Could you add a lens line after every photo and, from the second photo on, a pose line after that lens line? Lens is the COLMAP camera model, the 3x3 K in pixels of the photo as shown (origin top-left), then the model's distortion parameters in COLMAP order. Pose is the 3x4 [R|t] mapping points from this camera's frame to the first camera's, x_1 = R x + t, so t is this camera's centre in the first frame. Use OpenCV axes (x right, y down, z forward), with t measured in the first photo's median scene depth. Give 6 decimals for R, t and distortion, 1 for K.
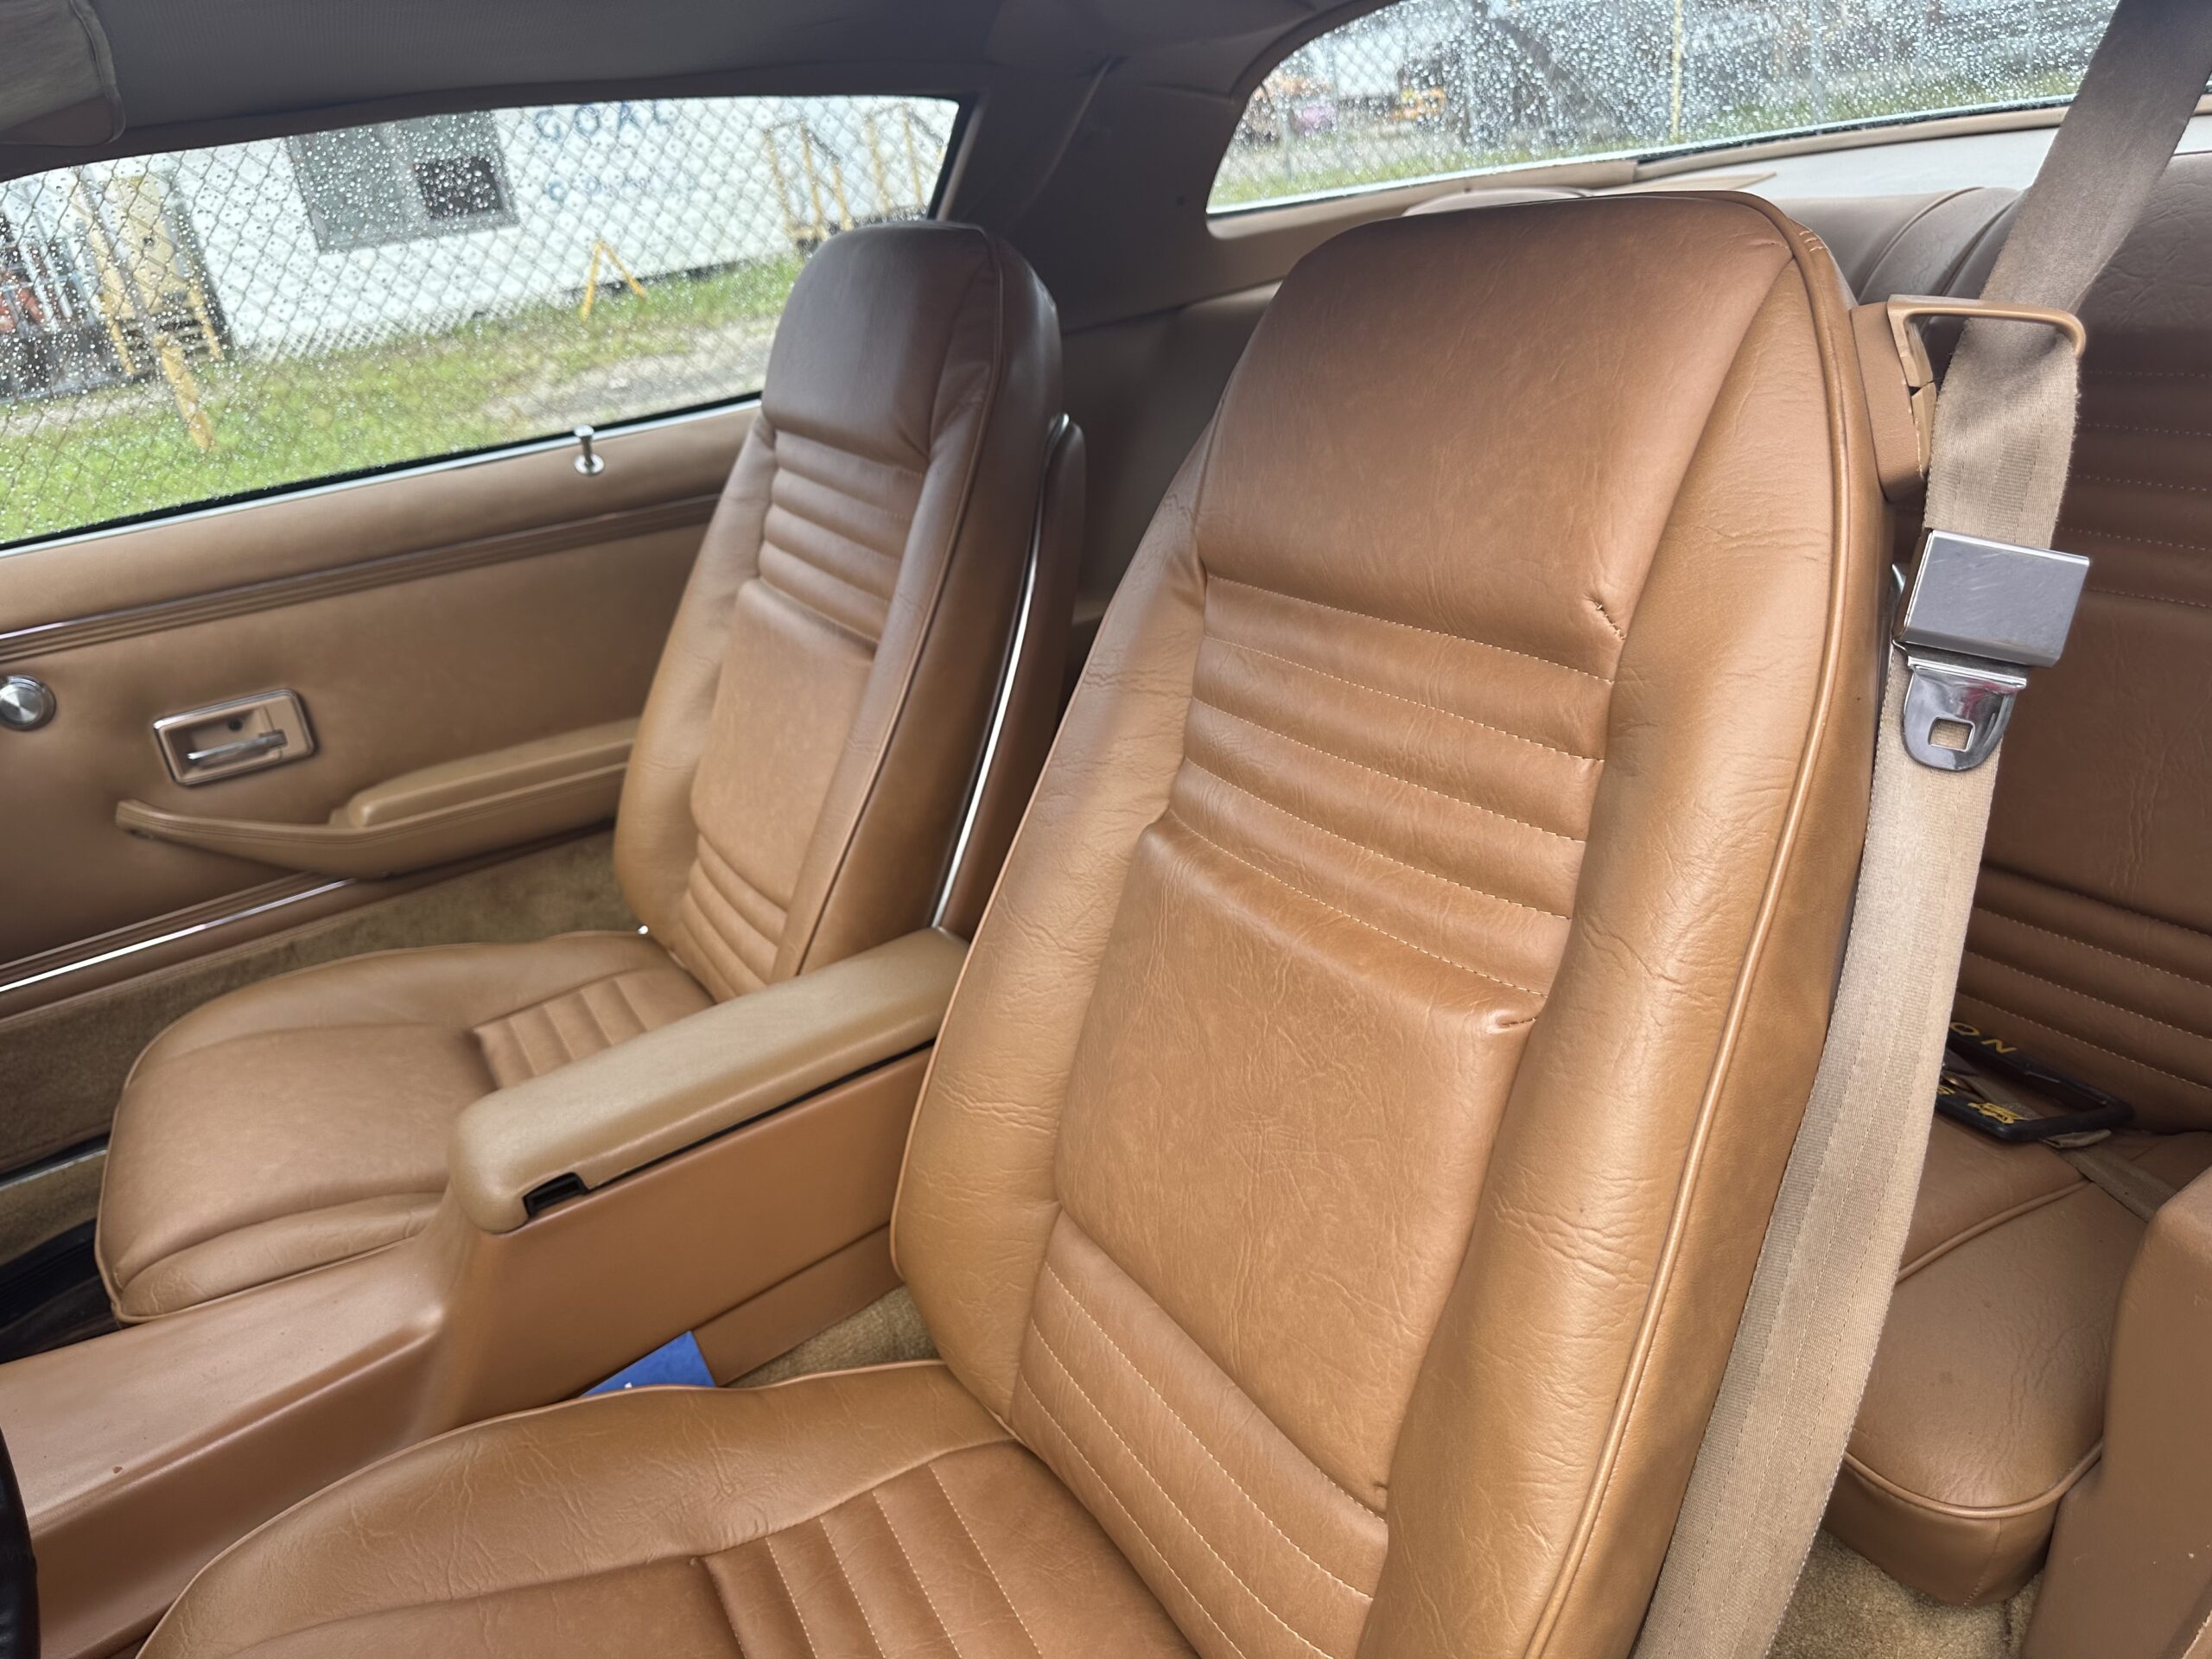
lens RADIAL K [[1582.8, 0, 1113.3], [0, 1582.8, 820.1], [0, 0, 1]] dist [0.042561, -0.085577]
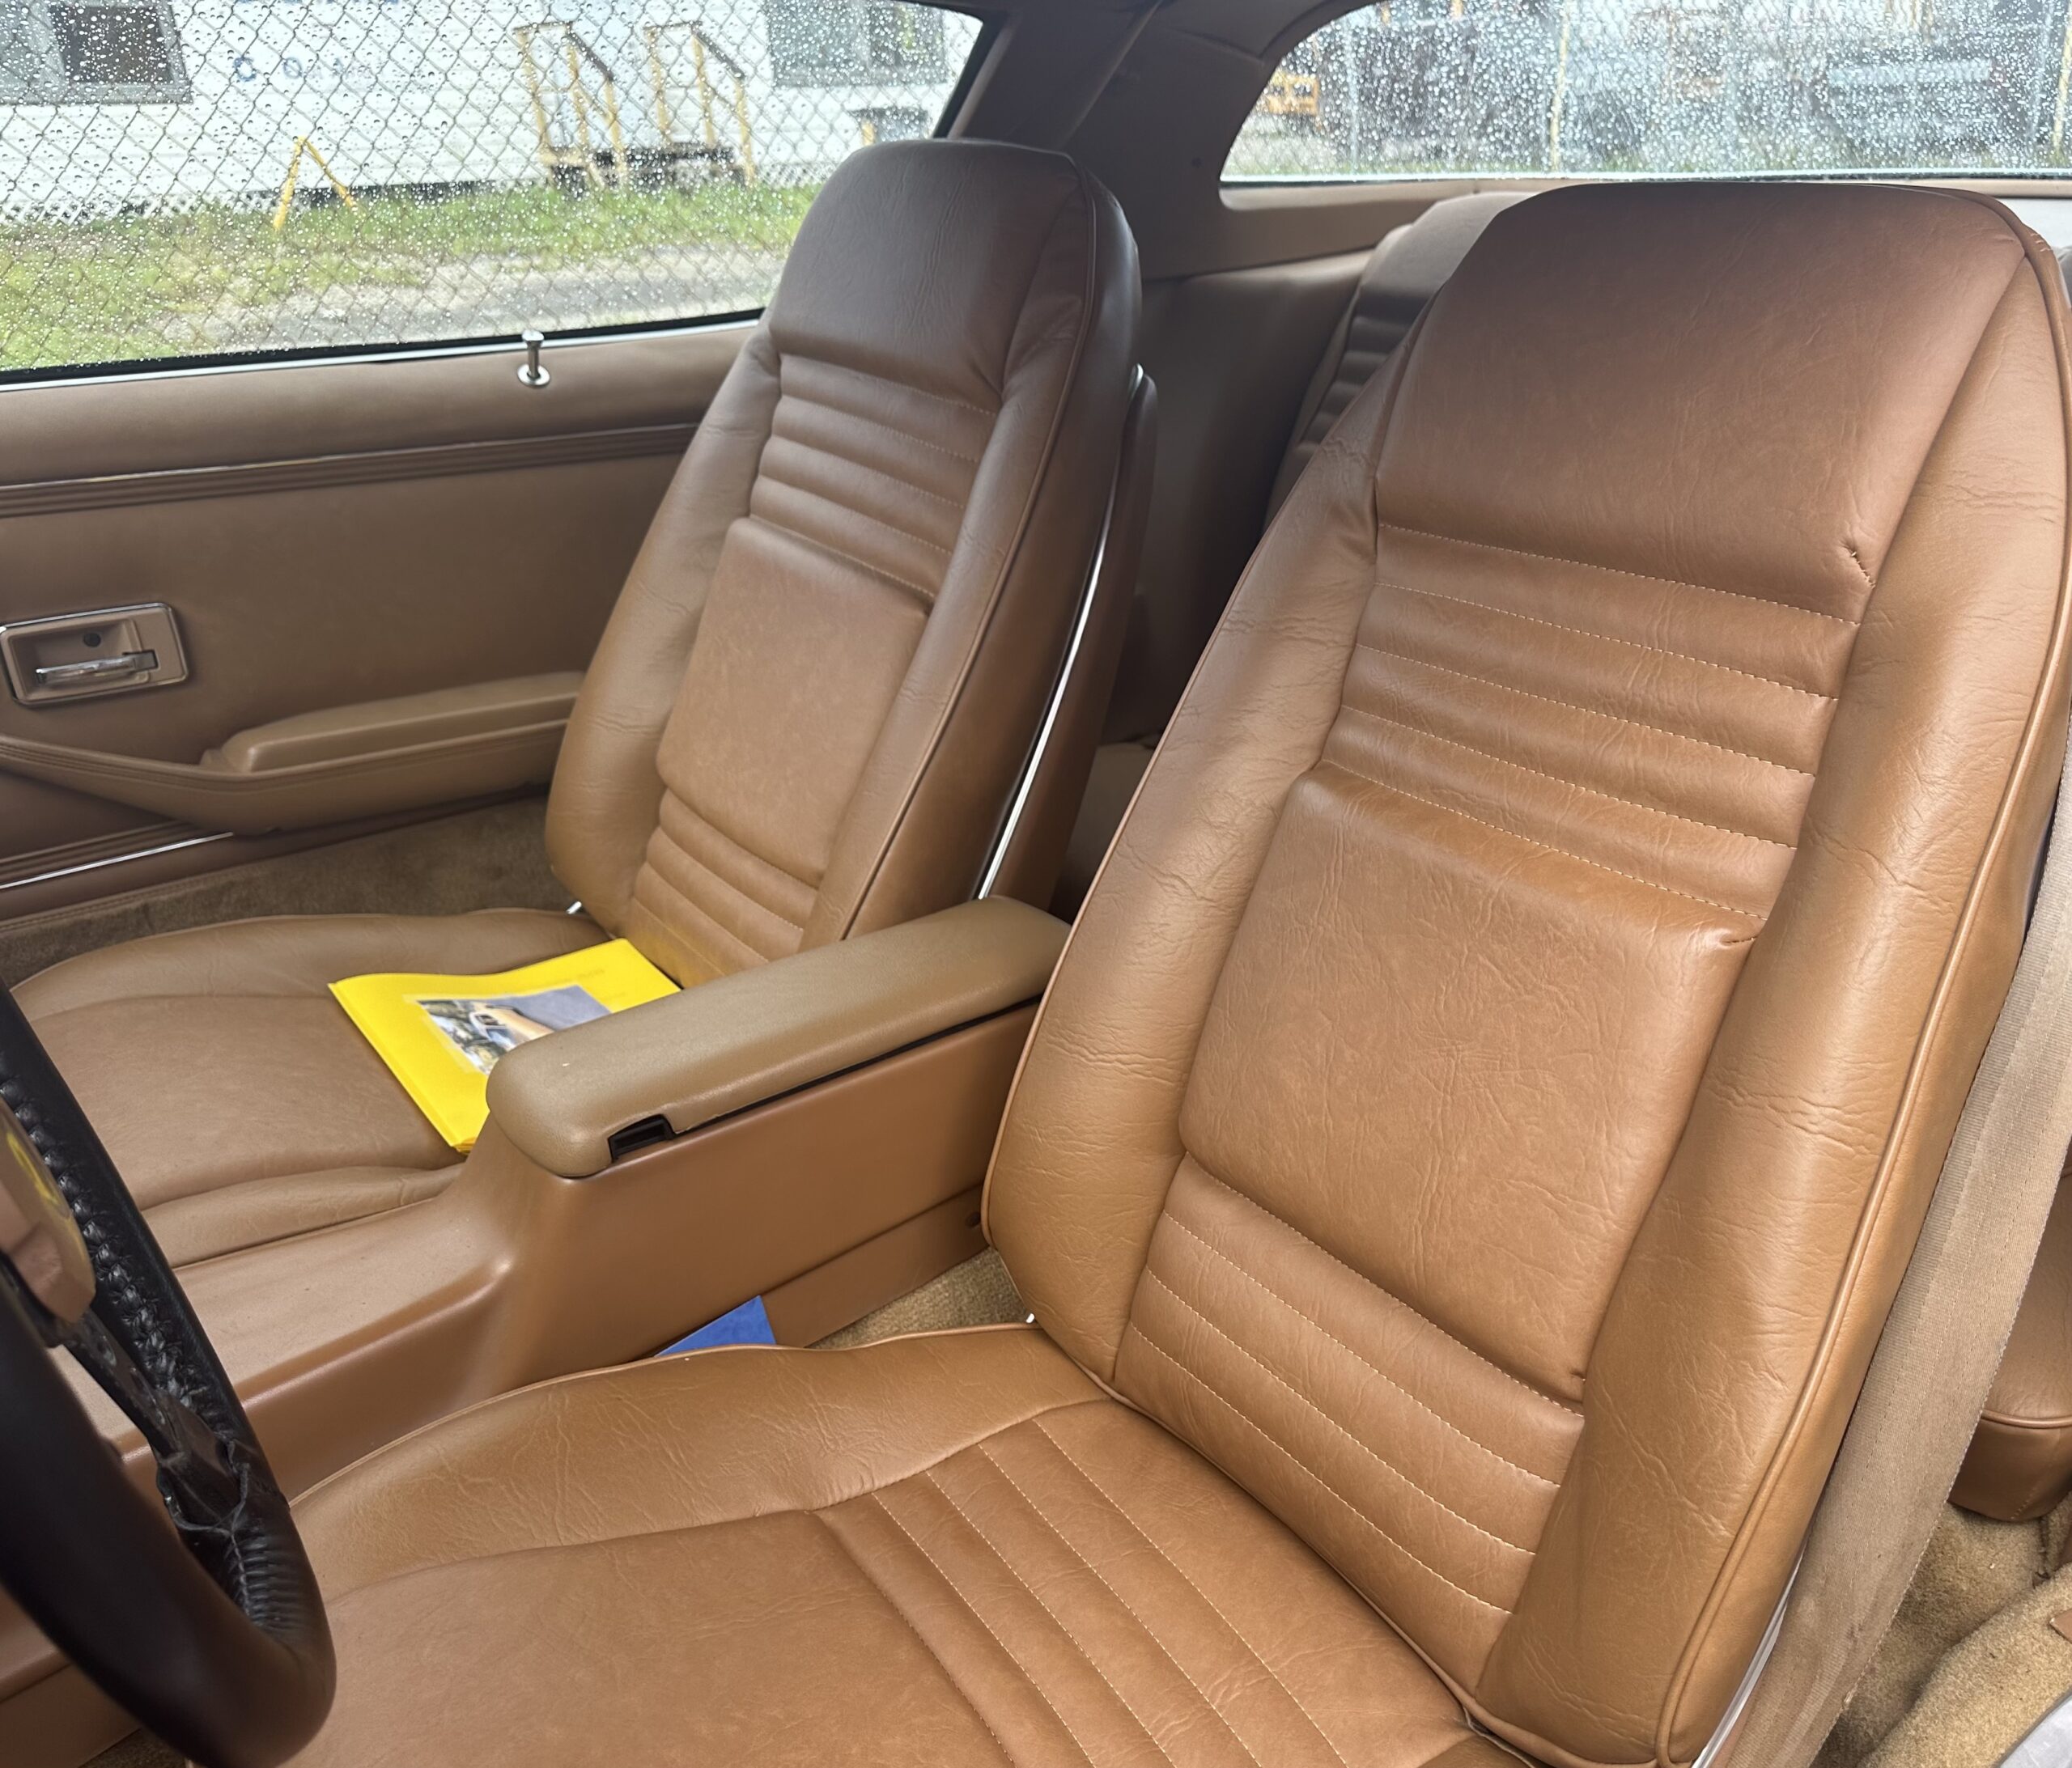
lens RADIAL K [[1790.3, 0, 1200.6], [0, 1790.3, 977.5], [0, 0, 1]] dist [0.067396, -0.136984]
pose [[0.978428, 0.042219, 0.202226, -0.251560], [-0.049081, 0.998373, 0.029034, 0.096725], [-0.200671, -0.038333, 0.978908, -0.093046]]
